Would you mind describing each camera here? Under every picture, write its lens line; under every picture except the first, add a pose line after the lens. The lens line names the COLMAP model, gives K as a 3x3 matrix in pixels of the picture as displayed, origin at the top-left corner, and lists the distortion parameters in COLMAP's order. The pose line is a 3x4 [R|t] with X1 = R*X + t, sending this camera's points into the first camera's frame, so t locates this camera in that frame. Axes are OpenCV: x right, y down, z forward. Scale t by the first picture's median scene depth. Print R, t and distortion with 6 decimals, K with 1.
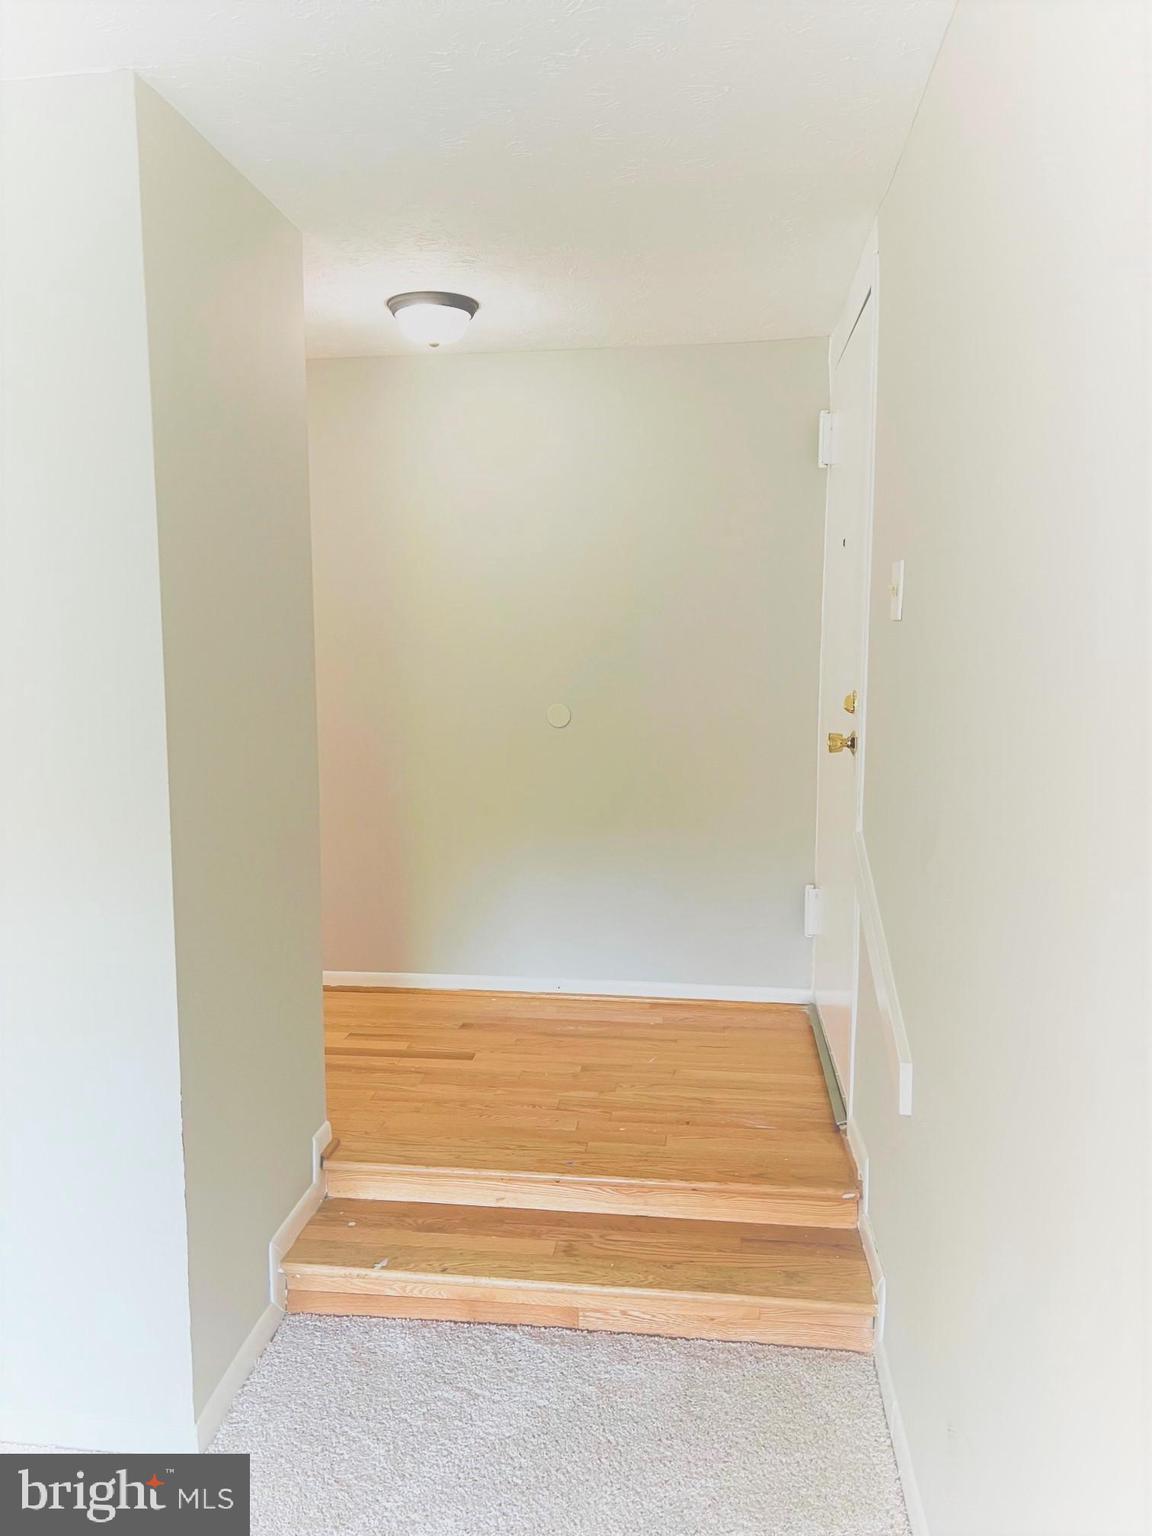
lens RADIAL K [[1160.5, 0, 560.7], [0, 1160.5, 767.5], [0, 0, 1]] dist [0.055686, -0.060844]
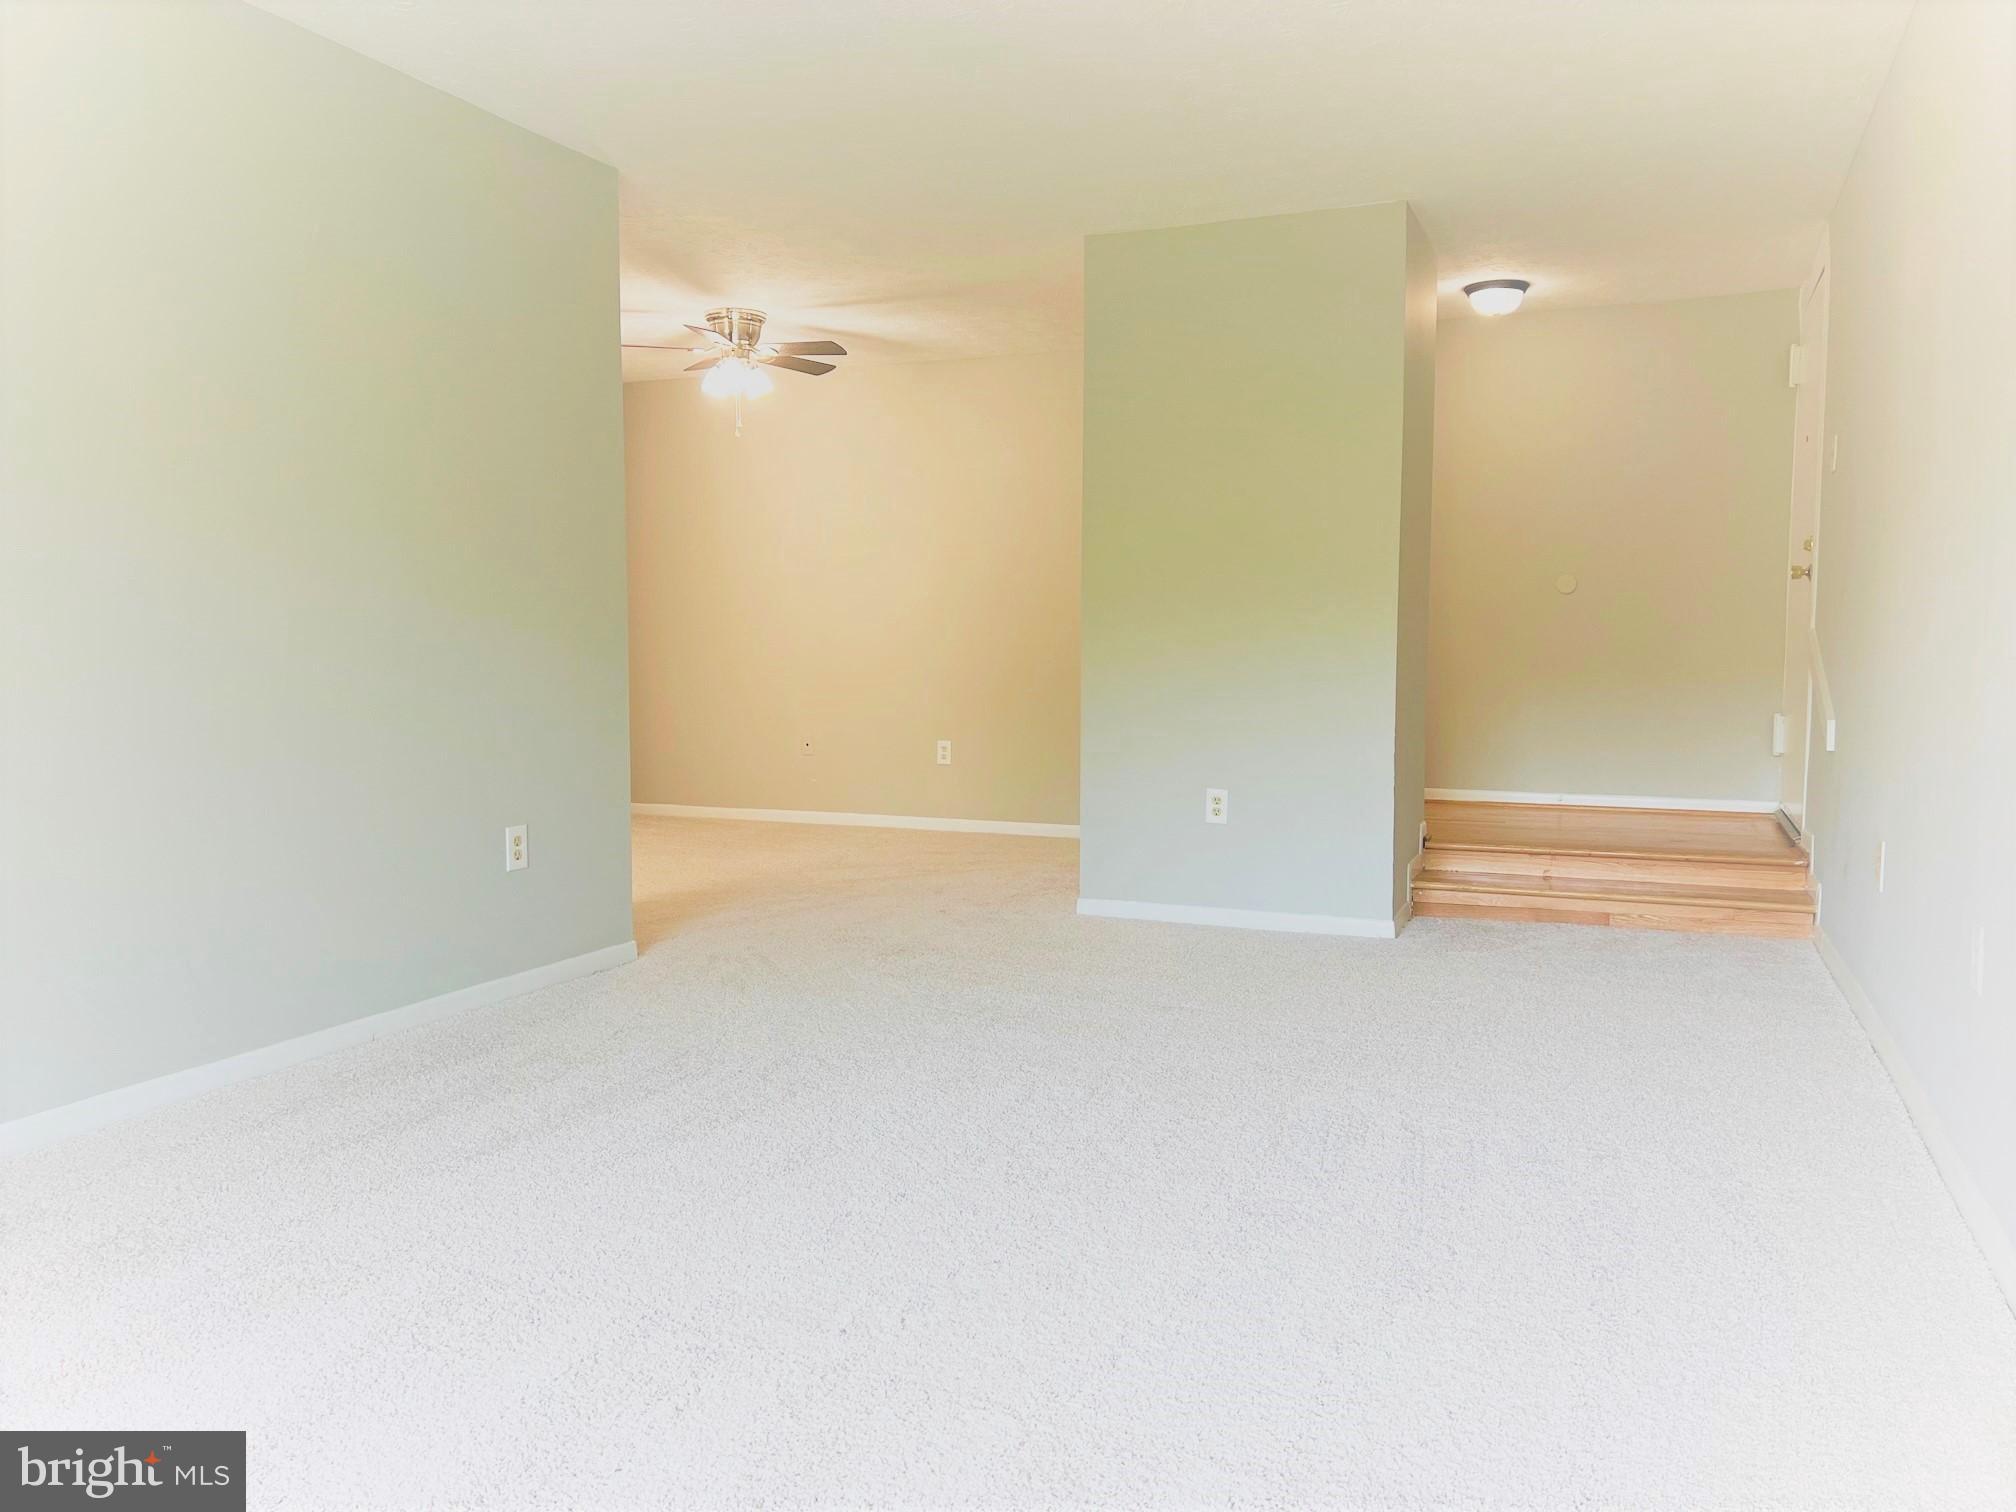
lens RADIAL K [[1523.1, 0, 1019.2], [0, 1523.1, 744.7], [0, 0, 1]] dist [0.055686, -0.060844]
pose [[0.966208, 0.021086, -0.256899, -0.202590], [-0.032783, 0.998607, -0.041334, 0.305091], [0.255670, 0.048359, 0.965554, -1.090177]]
